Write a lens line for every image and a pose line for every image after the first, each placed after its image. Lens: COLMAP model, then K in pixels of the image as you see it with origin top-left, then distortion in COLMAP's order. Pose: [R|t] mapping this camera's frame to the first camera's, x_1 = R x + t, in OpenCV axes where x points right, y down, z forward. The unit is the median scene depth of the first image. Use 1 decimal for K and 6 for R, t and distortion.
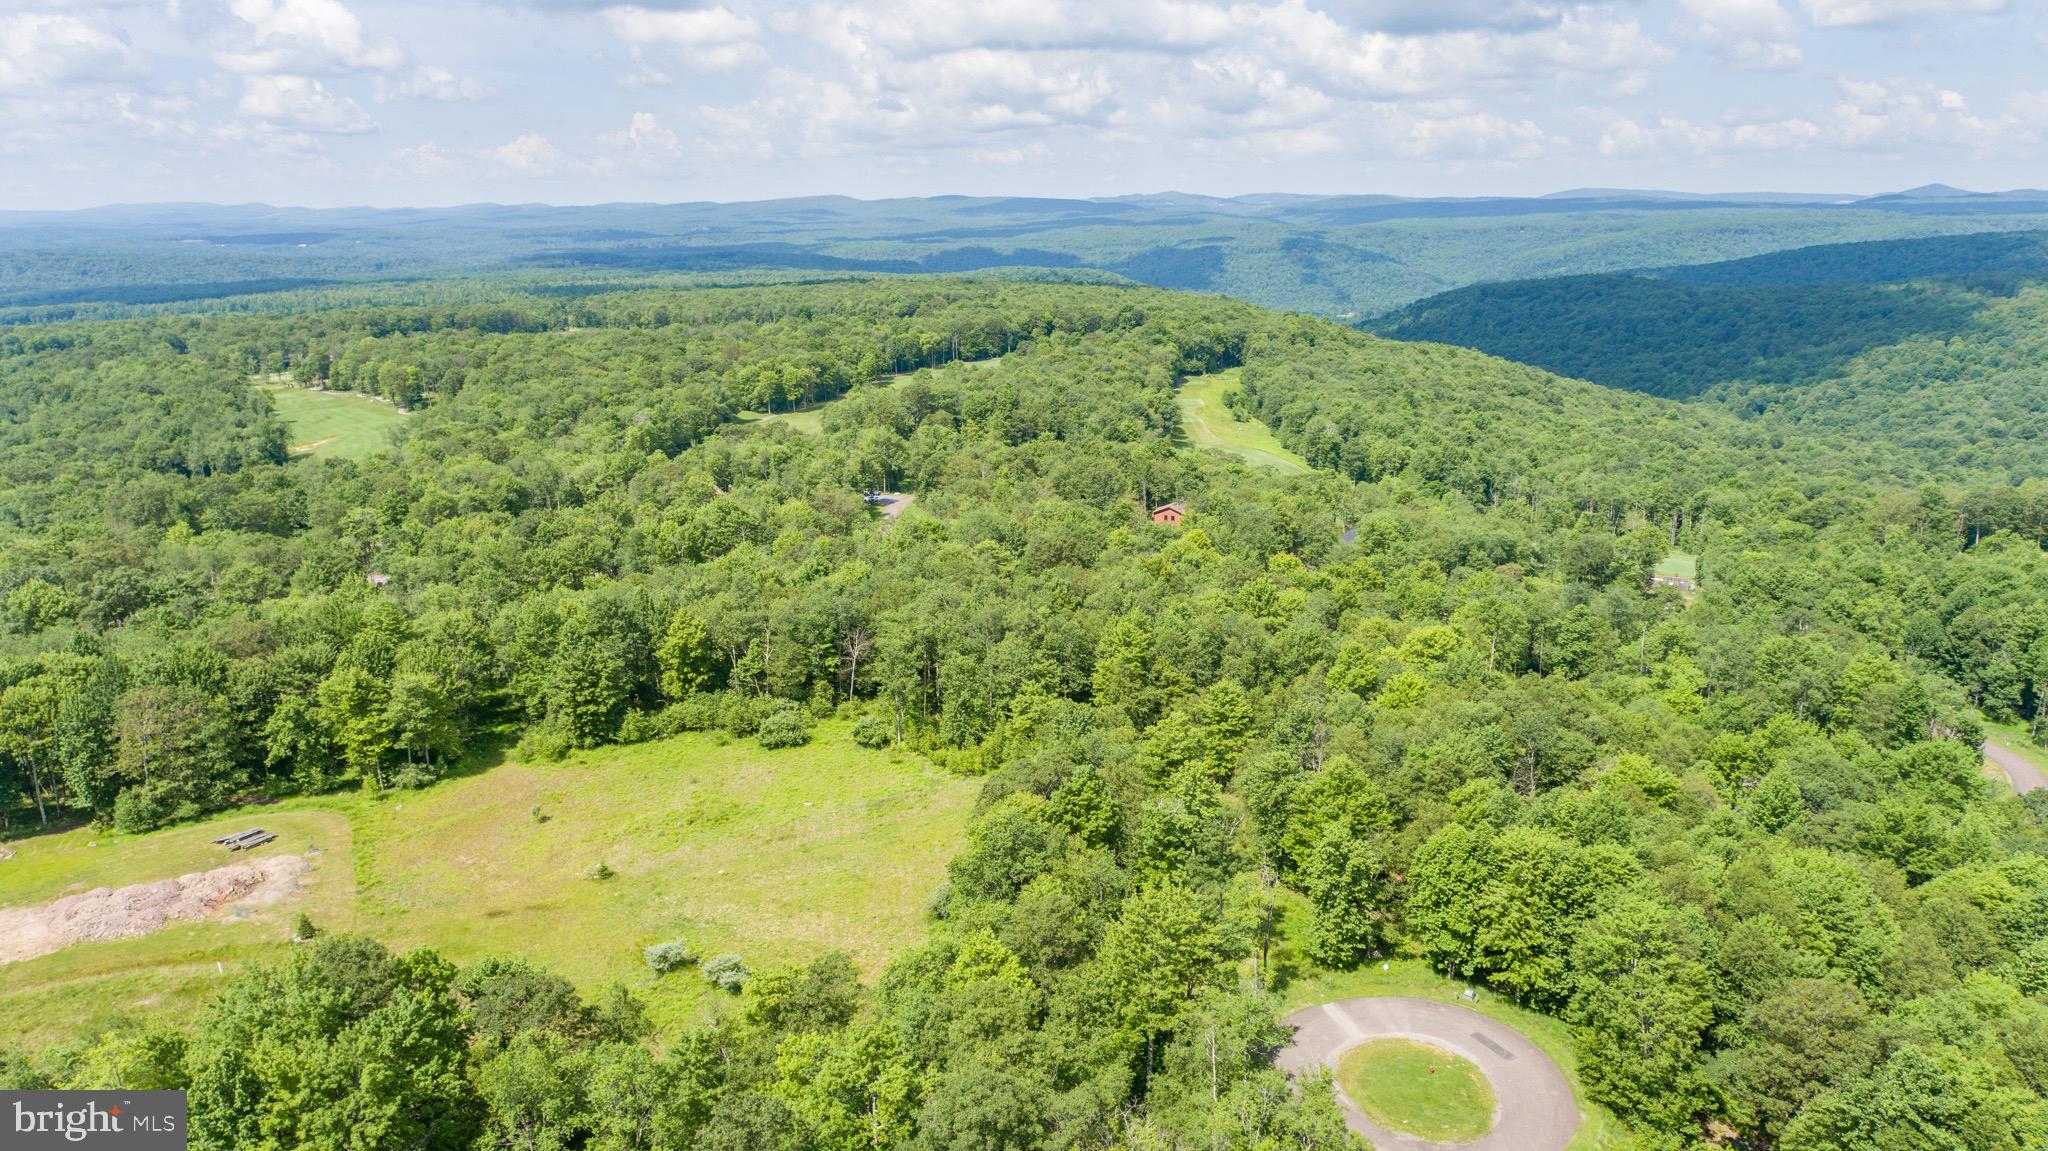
lens RADIAL K [[1383.8, 0, 1028.1], [0, 1383.8, 598.8], [0, 0, 1]] dist [-0.006062, 0.003995]
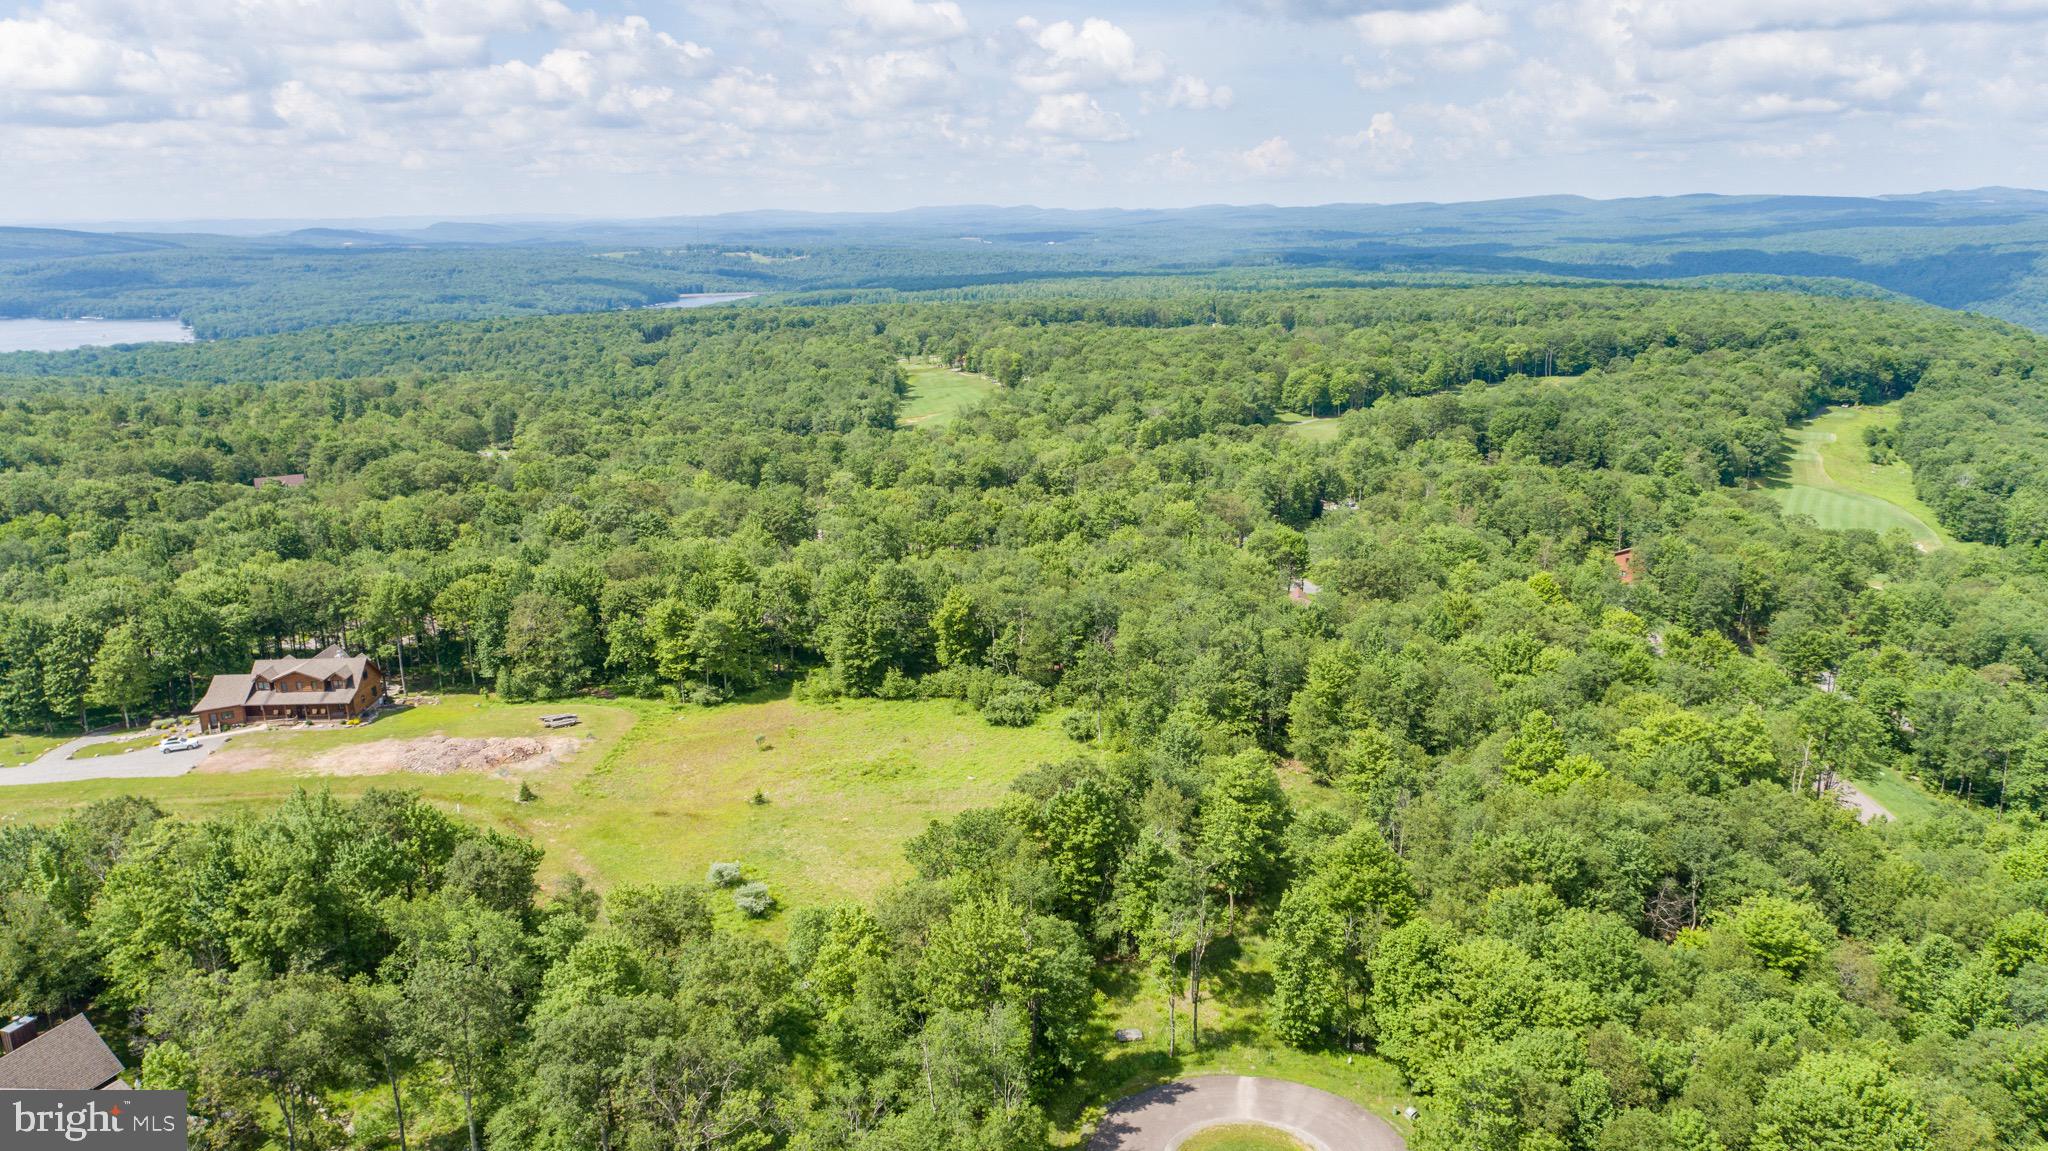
lens RADIAL K [[1388.0, 0, 1026.7], [0, 1388.0, 583.8], [0, 0, 1]] dist [-0.010825, 0.012548]
pose [[0.878315, 0.120657, -0.462606, 0.223327], [-0.125883, 0.991850, 0.019689, -0.016507], [0.461211, 0.040941, 0.886345, 0.043574]]
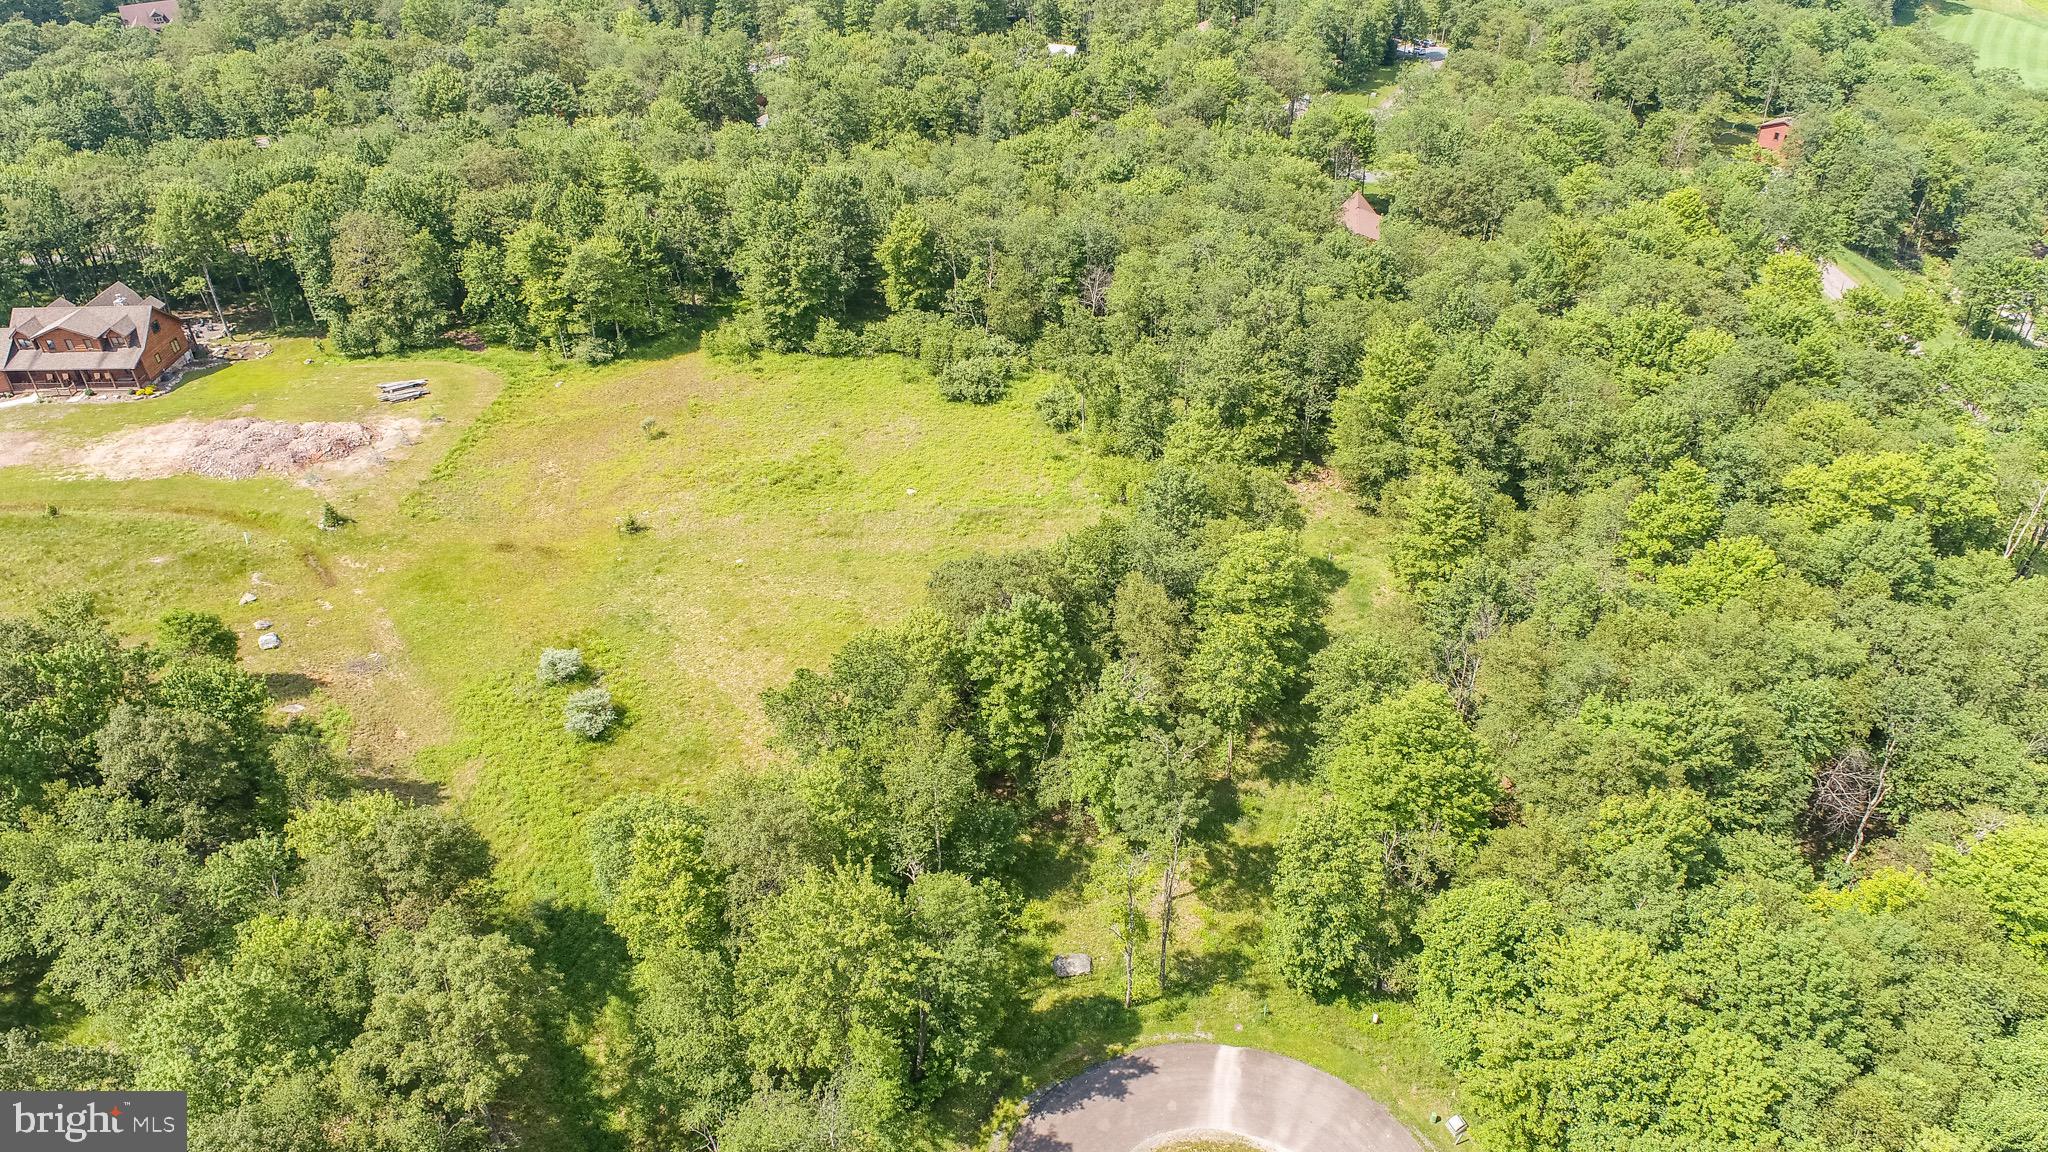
lens RADIAL K [[1383.6, 0, 1024.0], [0, 1383.6, 576.0], [0, 0, 1]] dist [-0.012294, 0.008675]
pose [[0.863269, 0.279794, -0.420098, 0.162325], [-0.127422, 0.926146, 0.354990, -0.066109], [0.488396, -0.252922, 0.835164, 0.212204]]
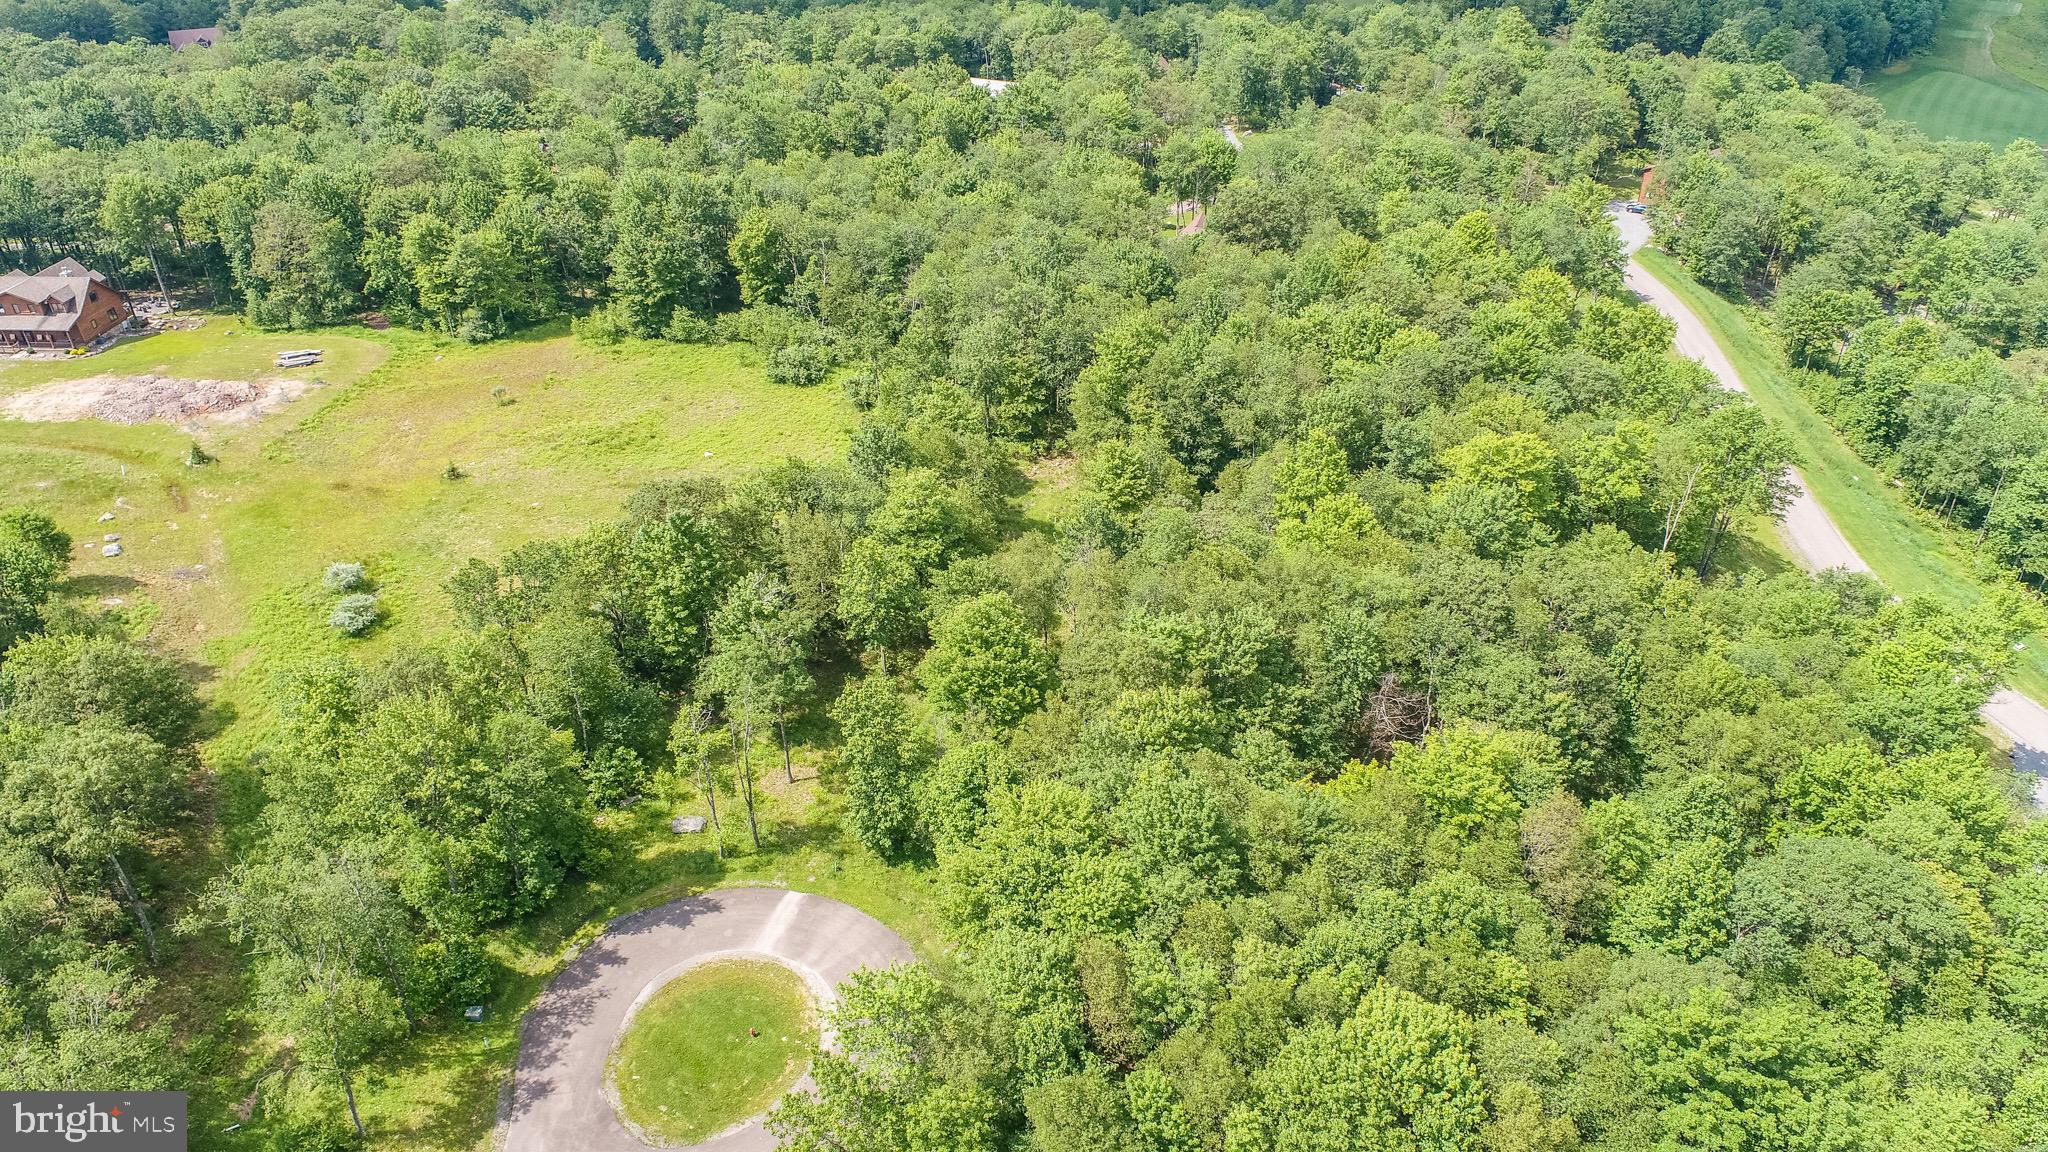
lens RADIAL K [[1383.6, 0, 1024.0], [0, 1383.6, 576.0], [0, 0, 1]] dist [-0.012294, 0.008675]
pose [[0.827703, 0.299195, -0.474753, 0.298159], [-0.147851, 0.932389, 0.329833, -0.068985], [0.541339, -0.202811, 0.815978, 0.221592]]
